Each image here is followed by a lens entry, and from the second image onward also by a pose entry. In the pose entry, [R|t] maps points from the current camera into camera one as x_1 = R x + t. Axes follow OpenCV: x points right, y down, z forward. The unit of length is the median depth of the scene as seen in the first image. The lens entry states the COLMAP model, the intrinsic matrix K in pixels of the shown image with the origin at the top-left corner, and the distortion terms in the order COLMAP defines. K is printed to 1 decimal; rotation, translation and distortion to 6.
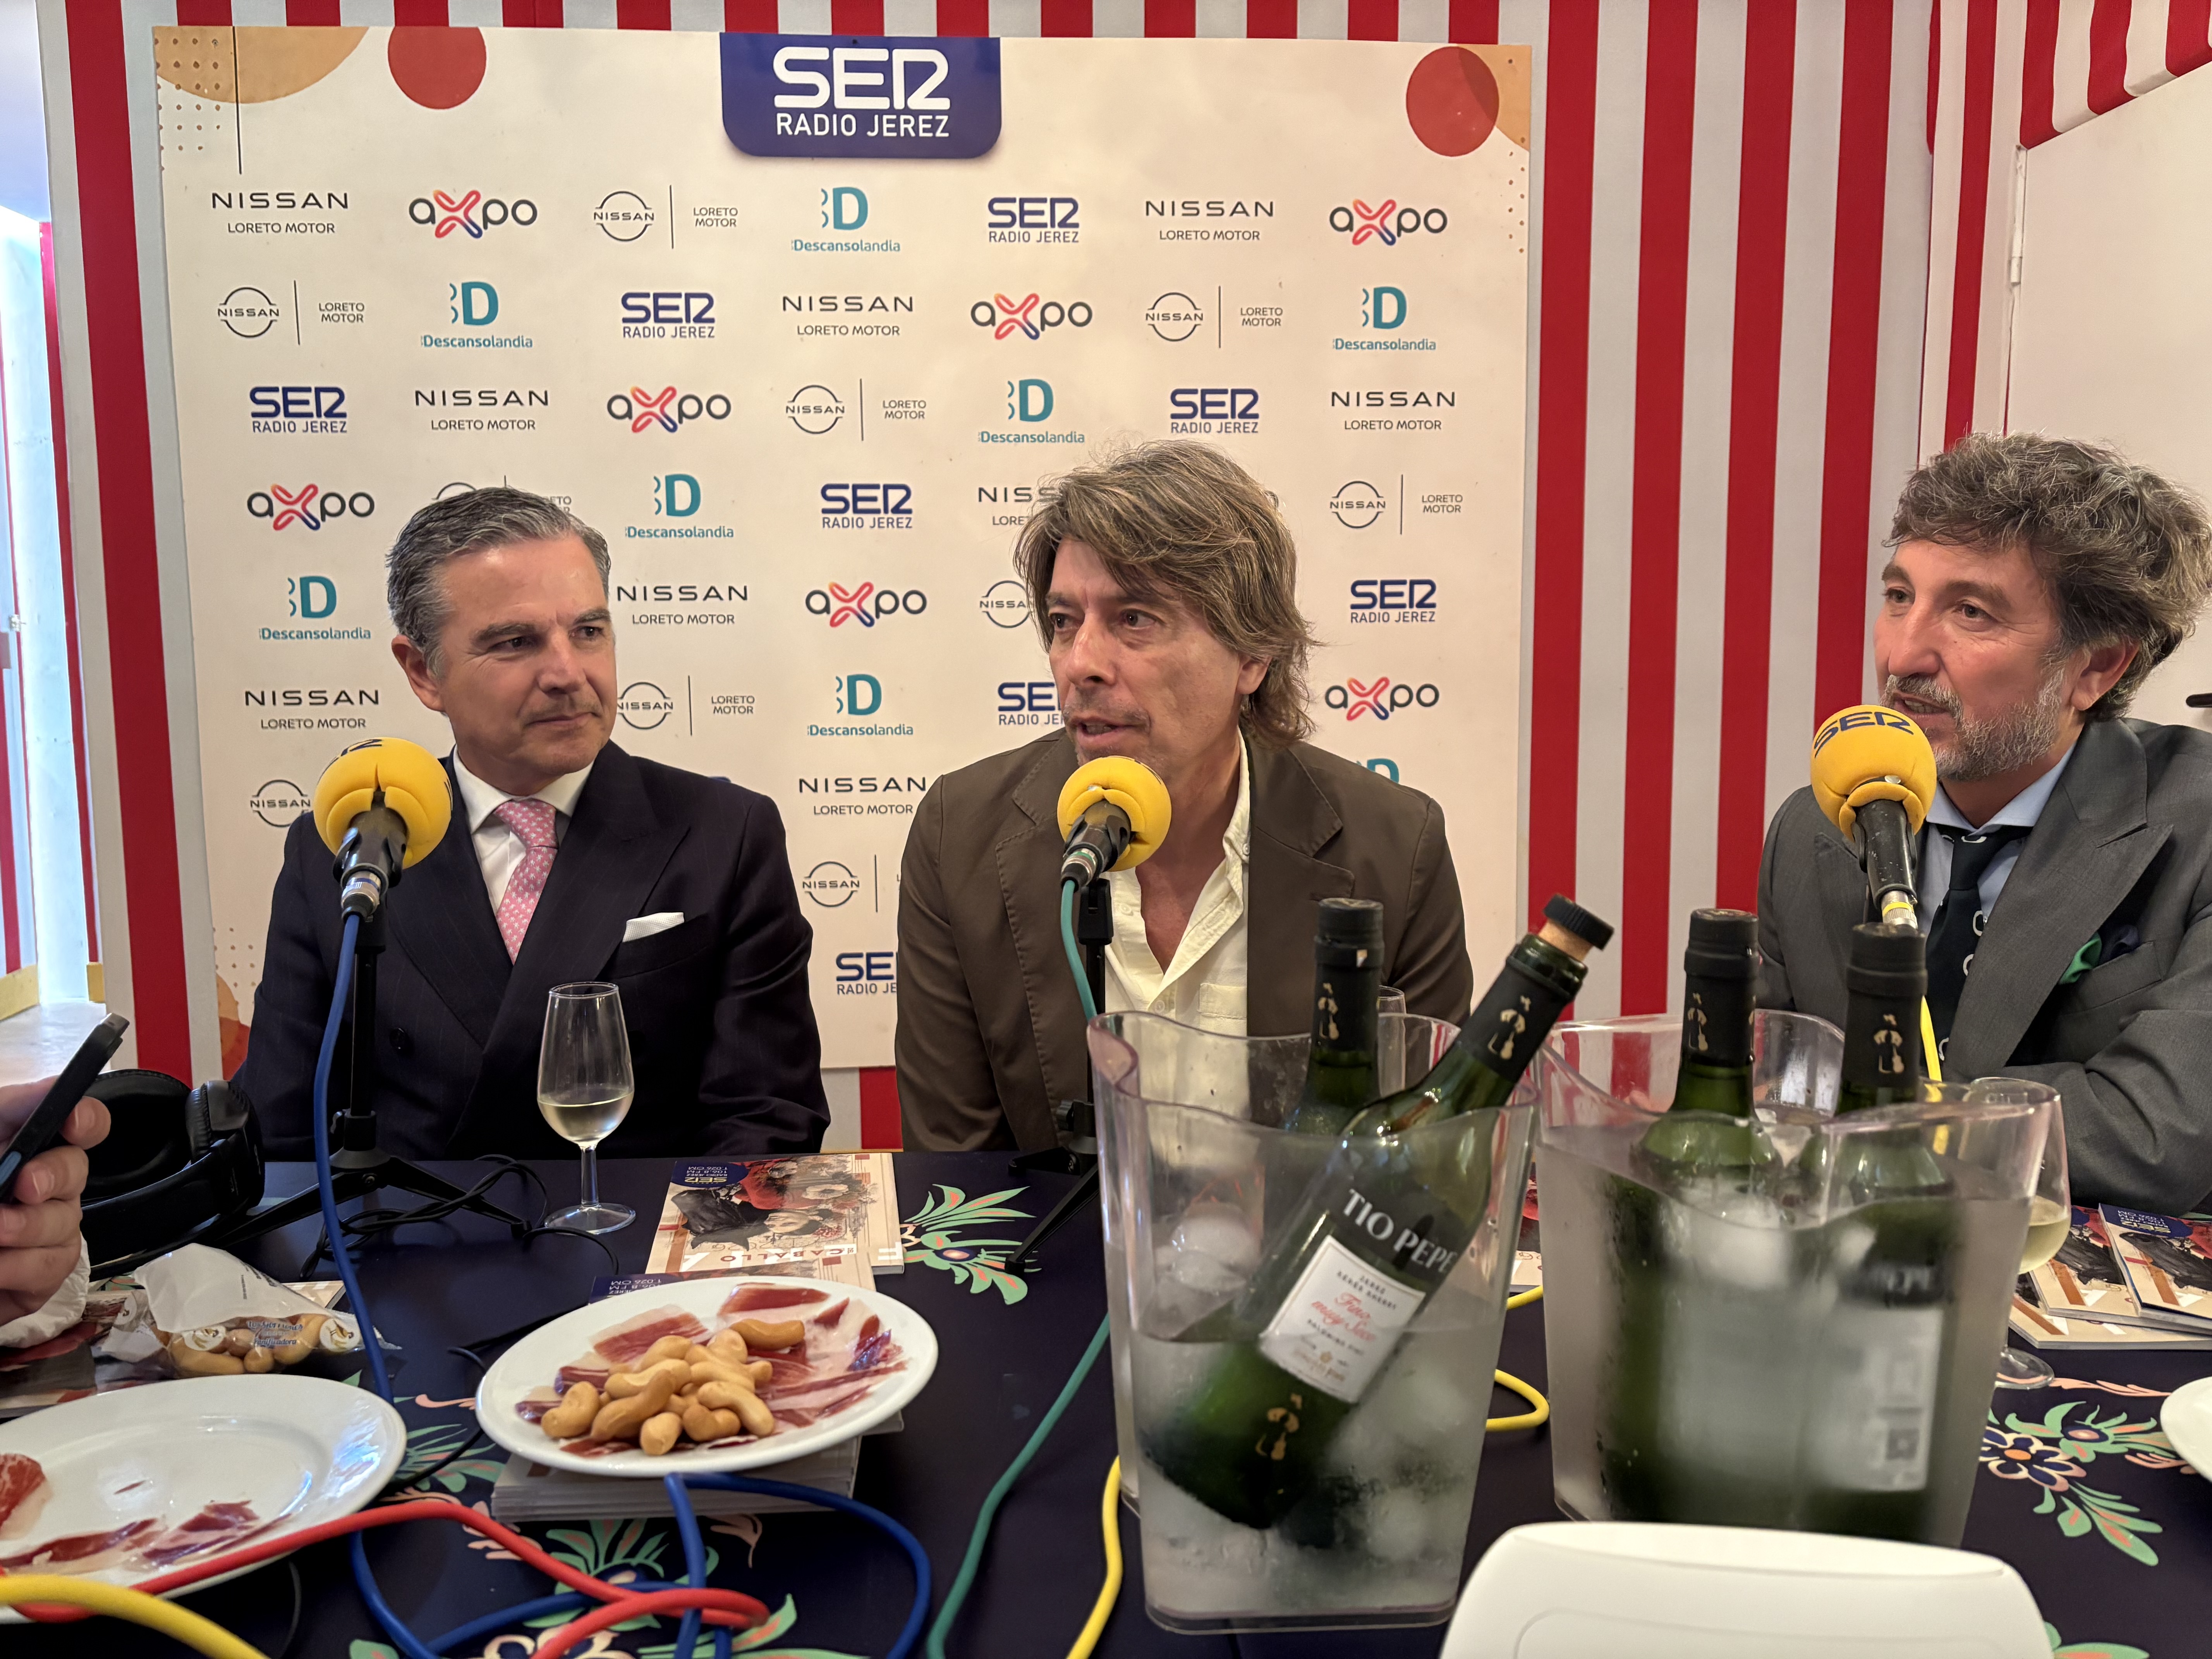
lens RADIAL K [[1673.6, 0, 1109.8], [0, 1673.6, 836.6], [0, 0, 1]] dist [0.045379, -0.047099]
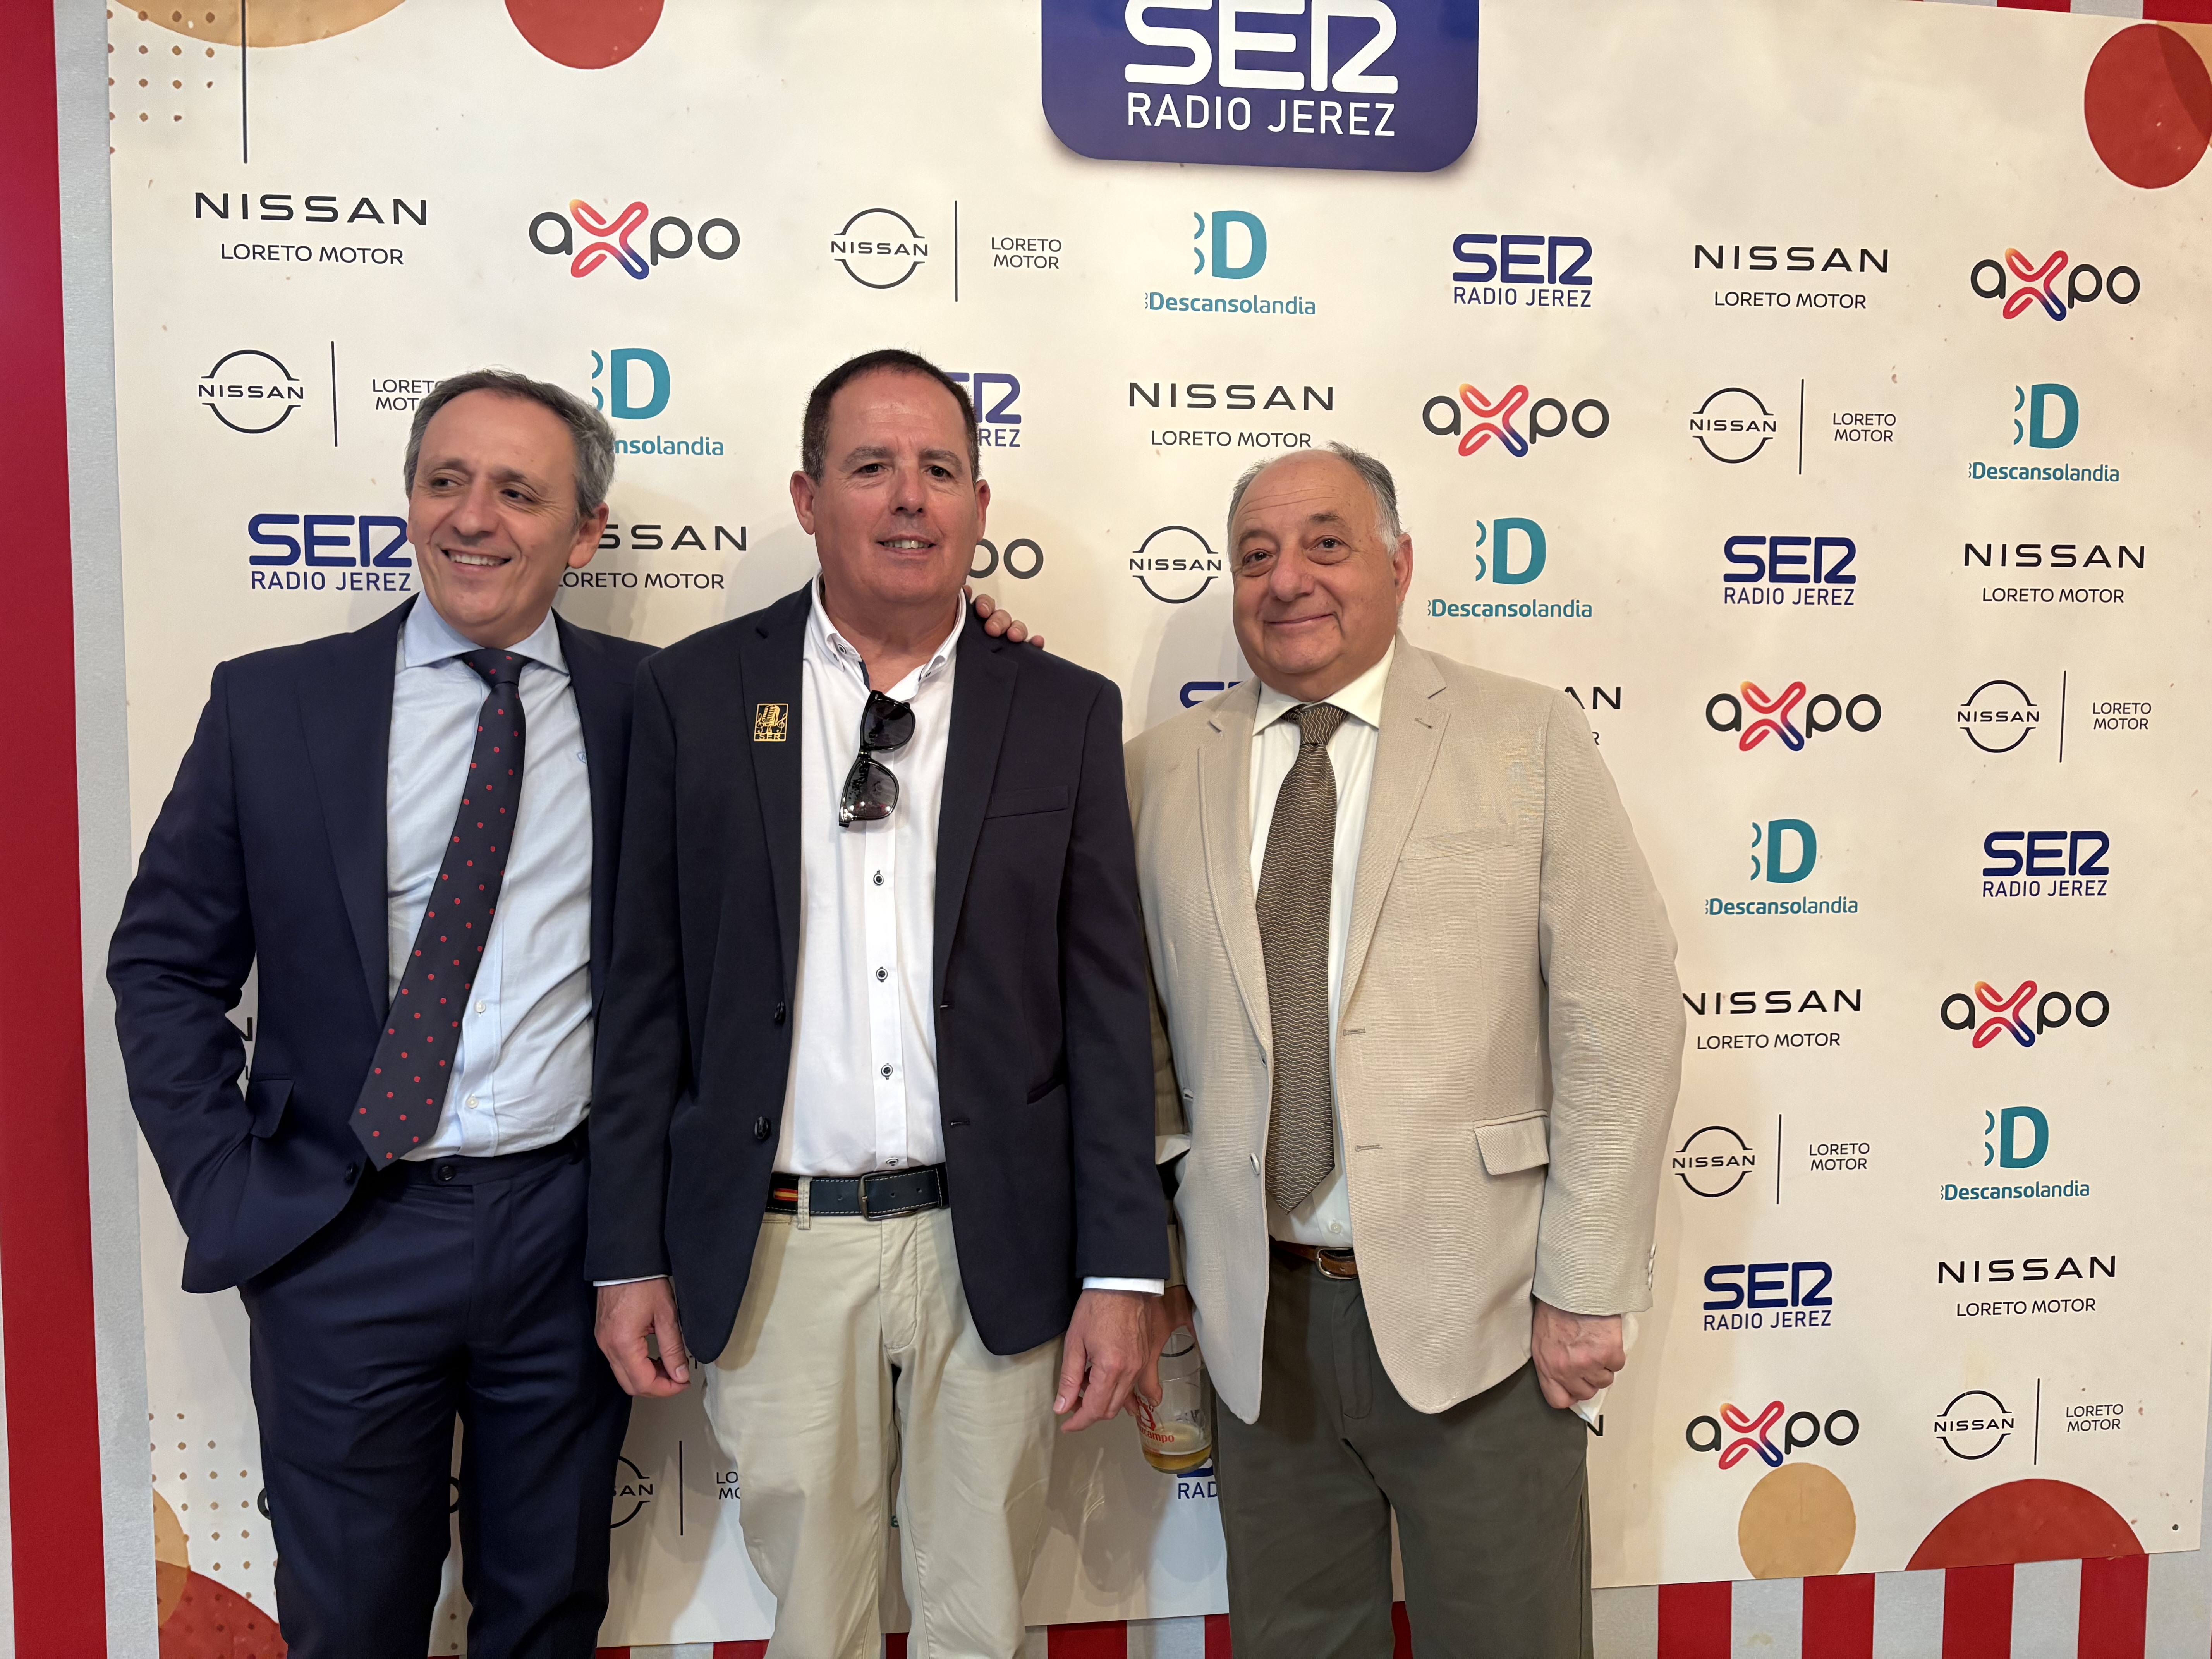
lens RADIAL K [[1673.6, 0, 1128.8], [0, 1673.6, 813.2], [0, 0, 1]] dist [0.045379, -0.047099]
pose [[0.998822, 0.010273, 0.047426, -0.222612], [-0.008172, 0.998985, -0.044289, -0.134816], [-0.047833, 0.043849, 0.997892, 0.389065]]
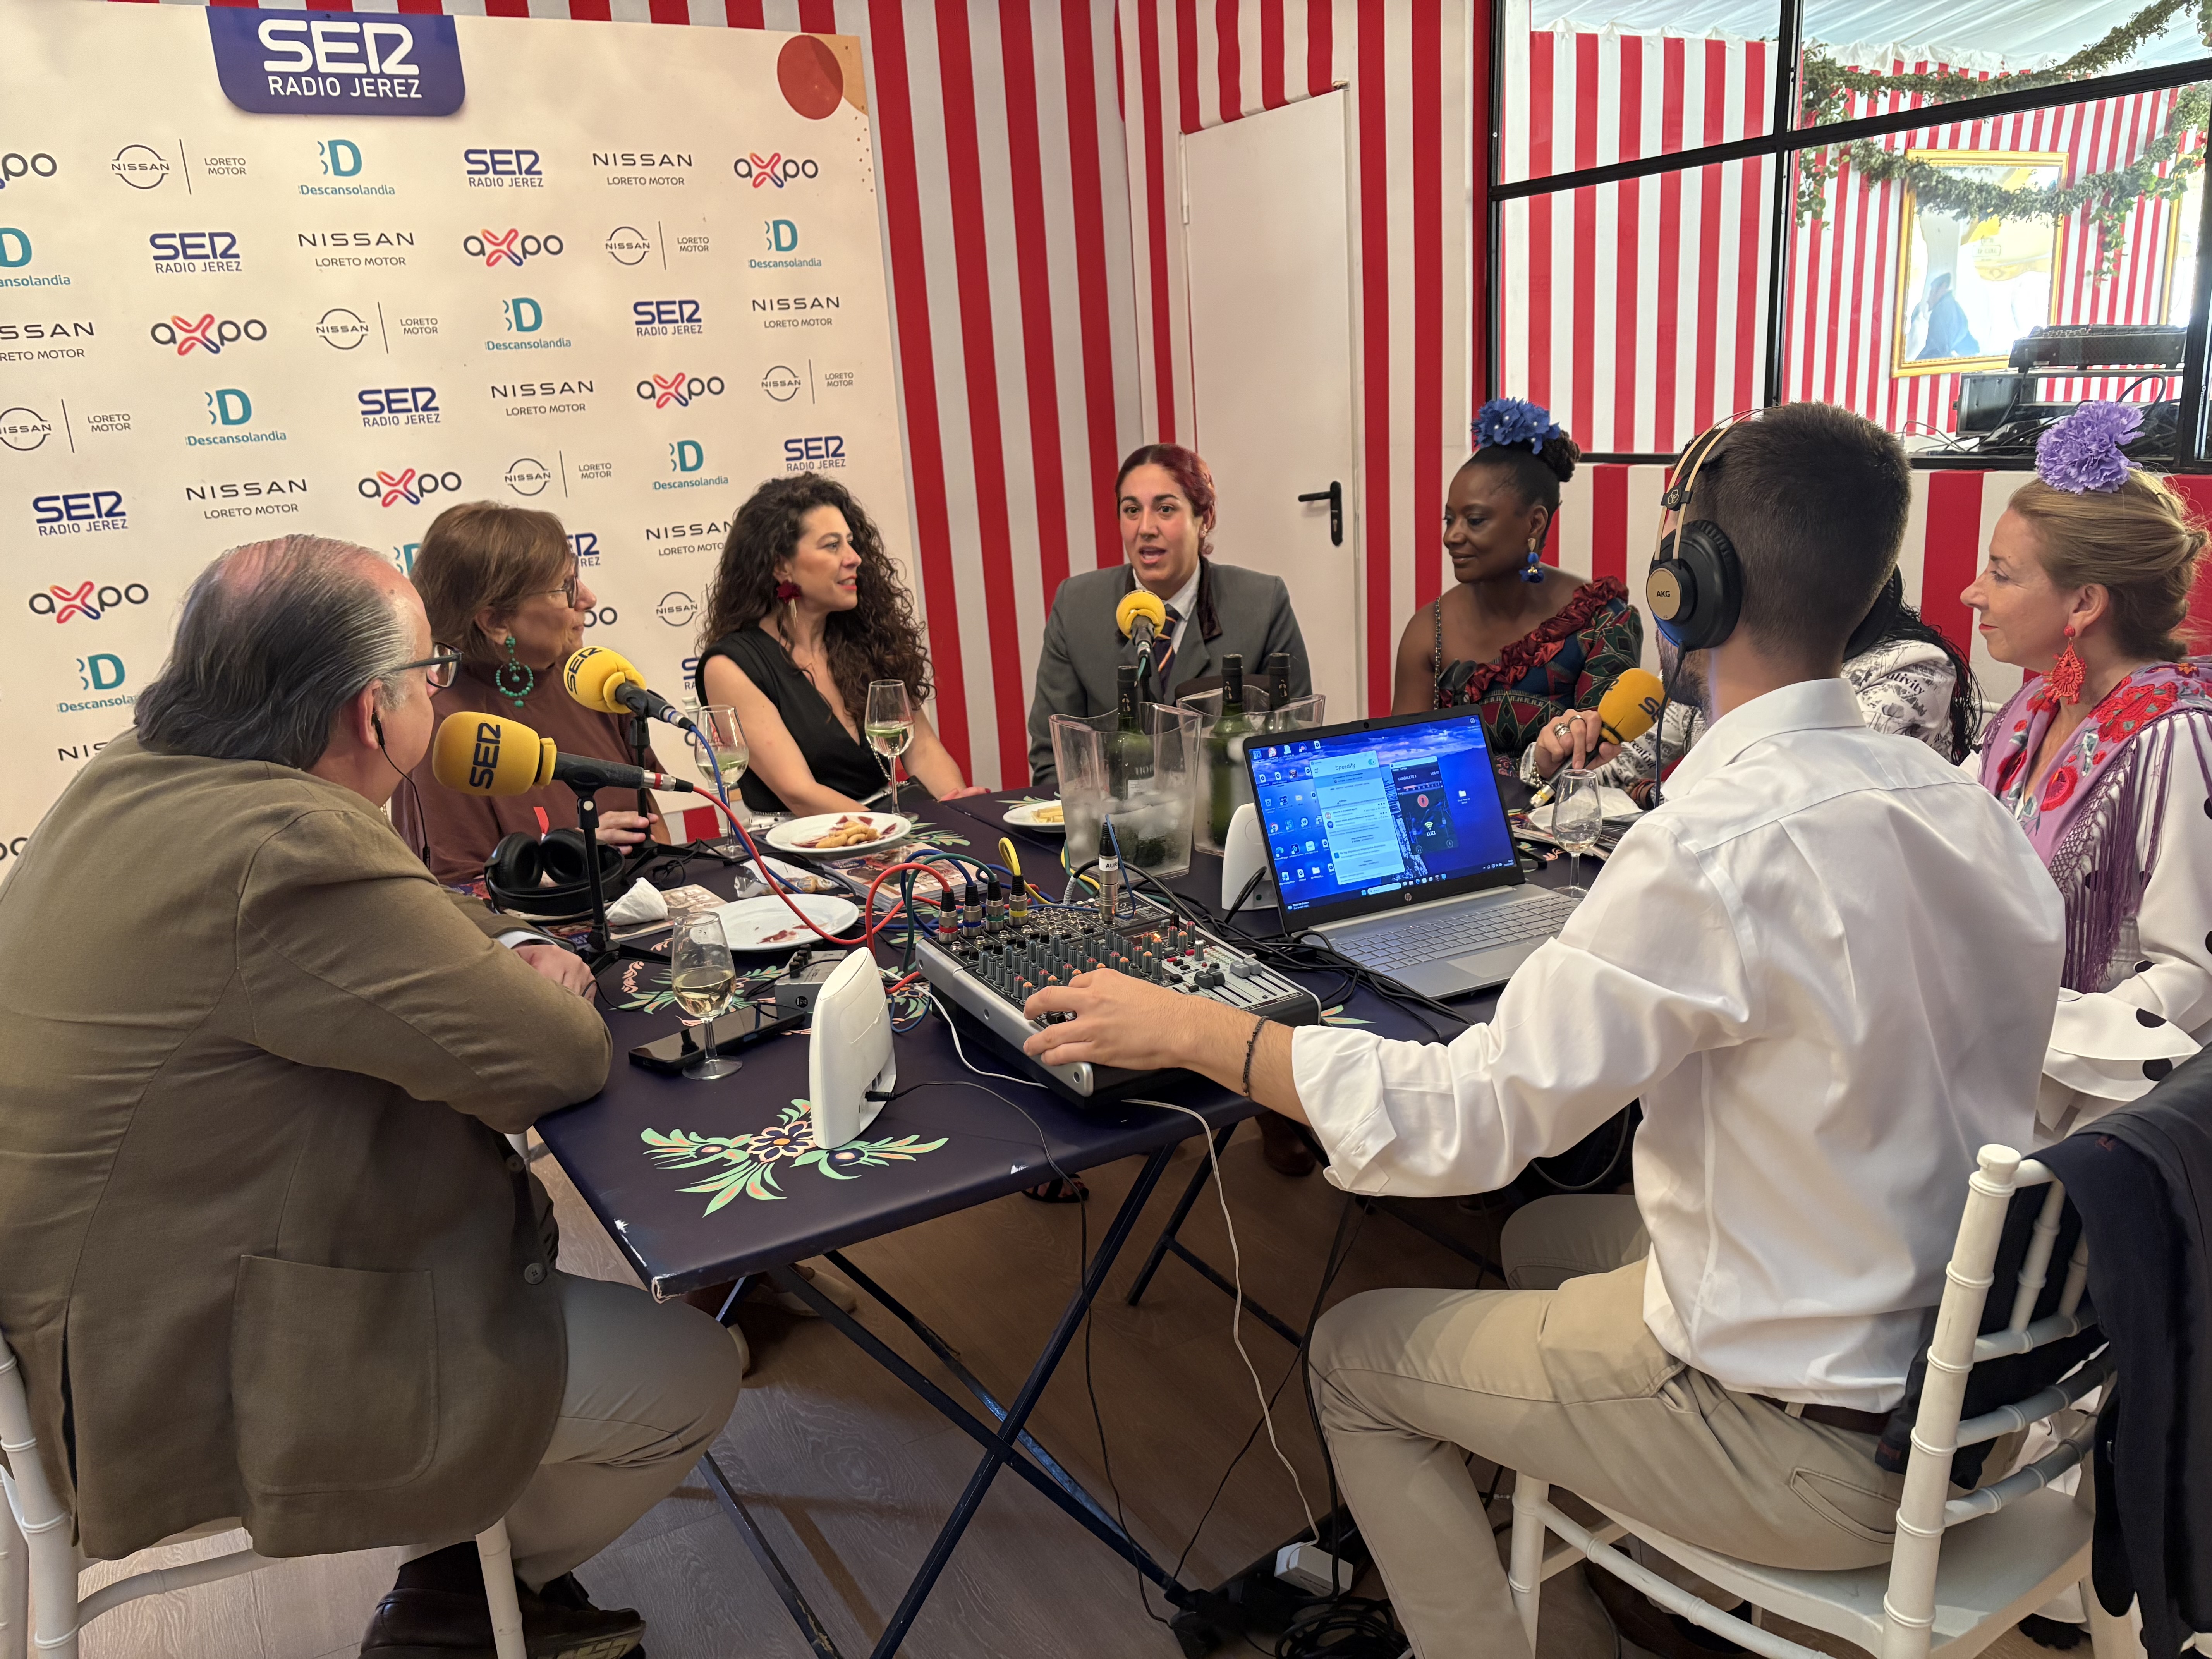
lens RADIAL K [[1673.6, 0, 1135.6], [0, 1673.6, 825.1], [0, 0, 1]] dist [0.045379, -0.047099]
pose [[0.884101, -0.165689, 0.436936, -0.263700], [0.103660, 0.981272, 0.162356, -0.039814], [-0.455653, -0.098247, 0.884719, -0.387981]]
